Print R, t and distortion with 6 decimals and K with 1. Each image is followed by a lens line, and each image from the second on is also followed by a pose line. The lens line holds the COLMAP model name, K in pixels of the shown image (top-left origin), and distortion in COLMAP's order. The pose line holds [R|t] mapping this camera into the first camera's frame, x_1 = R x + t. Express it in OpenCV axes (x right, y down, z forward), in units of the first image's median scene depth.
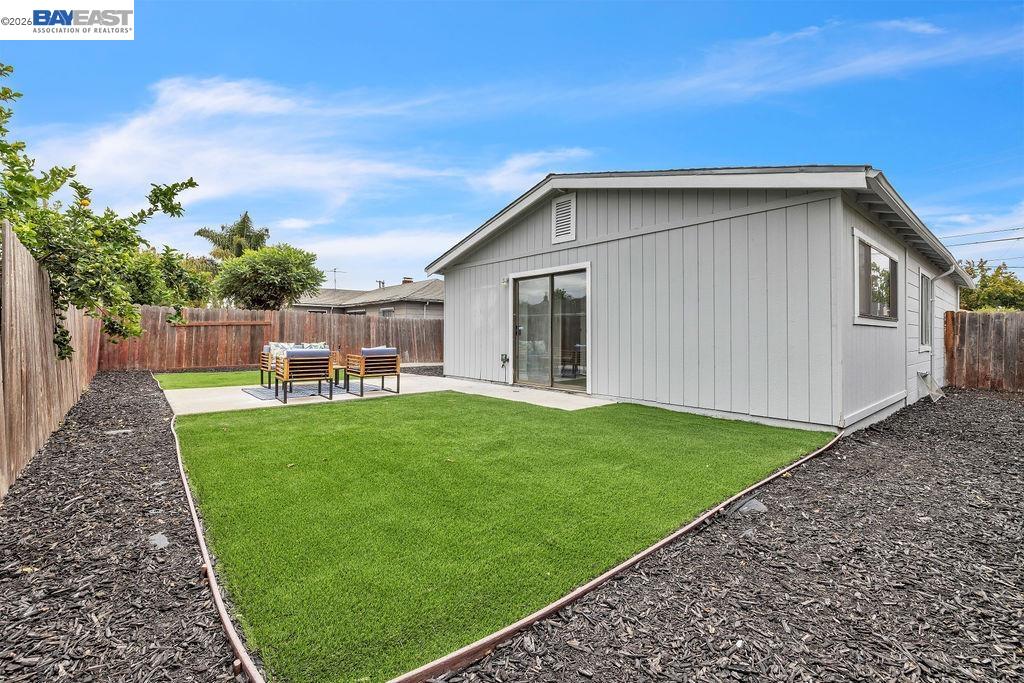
lens RADIAL K [[427.2, 0, 512.4], [0, 427.2, 327.8], [0, 0, 1]] dist [-0.000546, -0.000037]
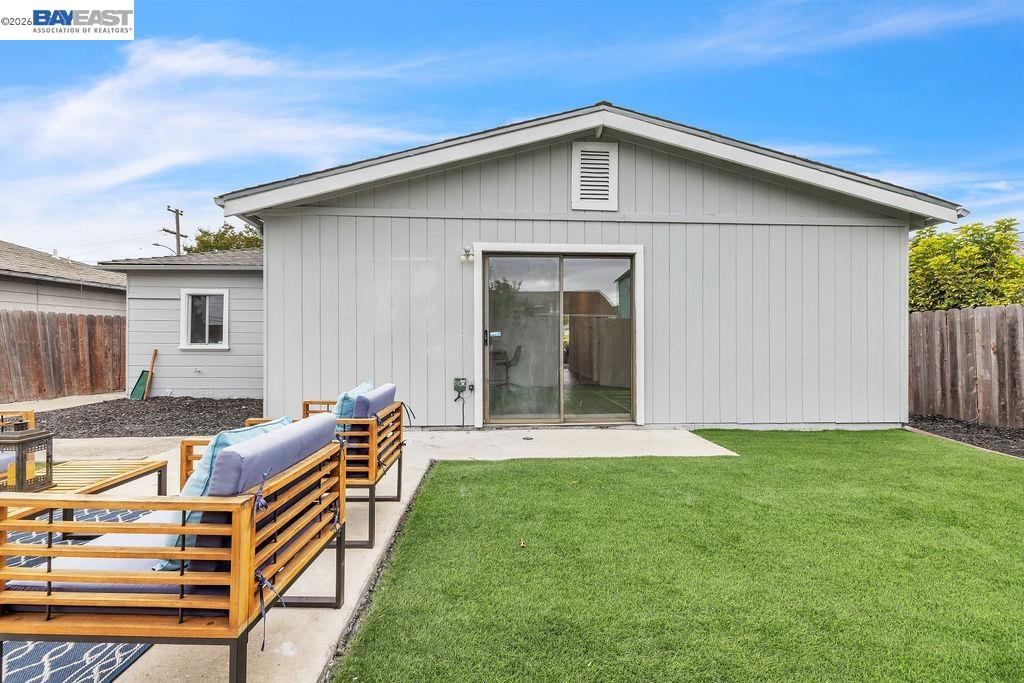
lens RADIAL K [[433.8, 0, 512.0], [0, 433.8, 341.5], [0, 0, 1]] dist [-0.002267, -0.000193]
pose [[0.627101, -0.003517, 0.778930, -0.481286], [-0.011559, 0.999838, 0.013820, 0.002544], [-0.778852, -0.017670, 0.626959, 0.627909]]
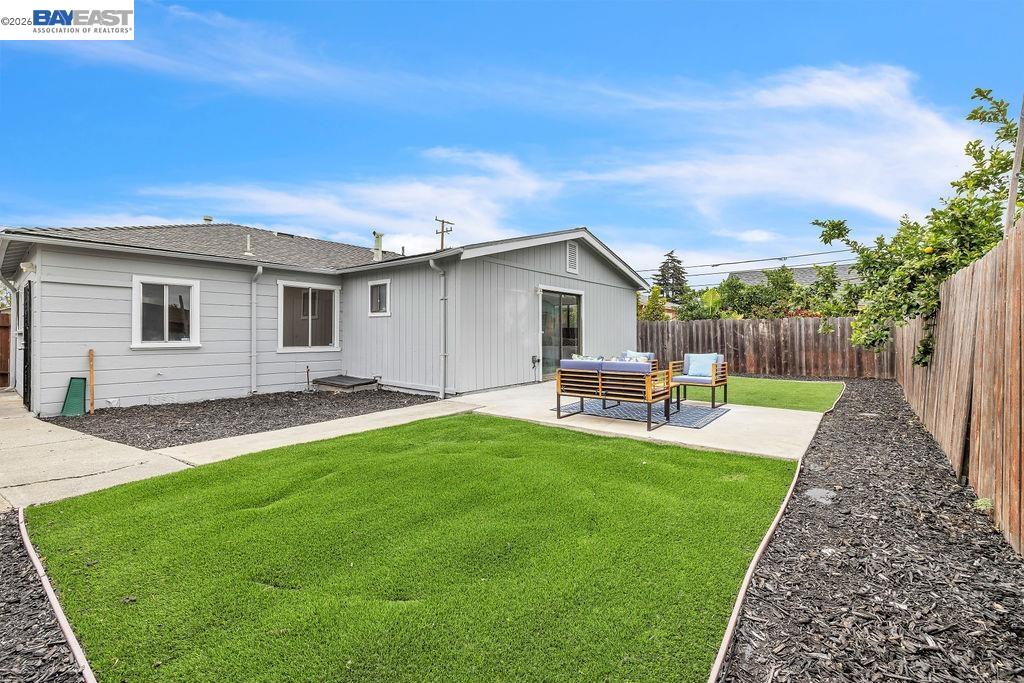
lens RADIAL K [[427.2, 0, 512.4], [0, 427.2, 327.8], [0, 0, 1]] dist [-0.000546, -0.000037]
pose [[-0.166303, 0.003964, 0.986067, -1.200293], [-0.015591, 0.999856, -0.006649, -0.002768], [-0.985951, -0.016479, -0.166217, 1.360315]]
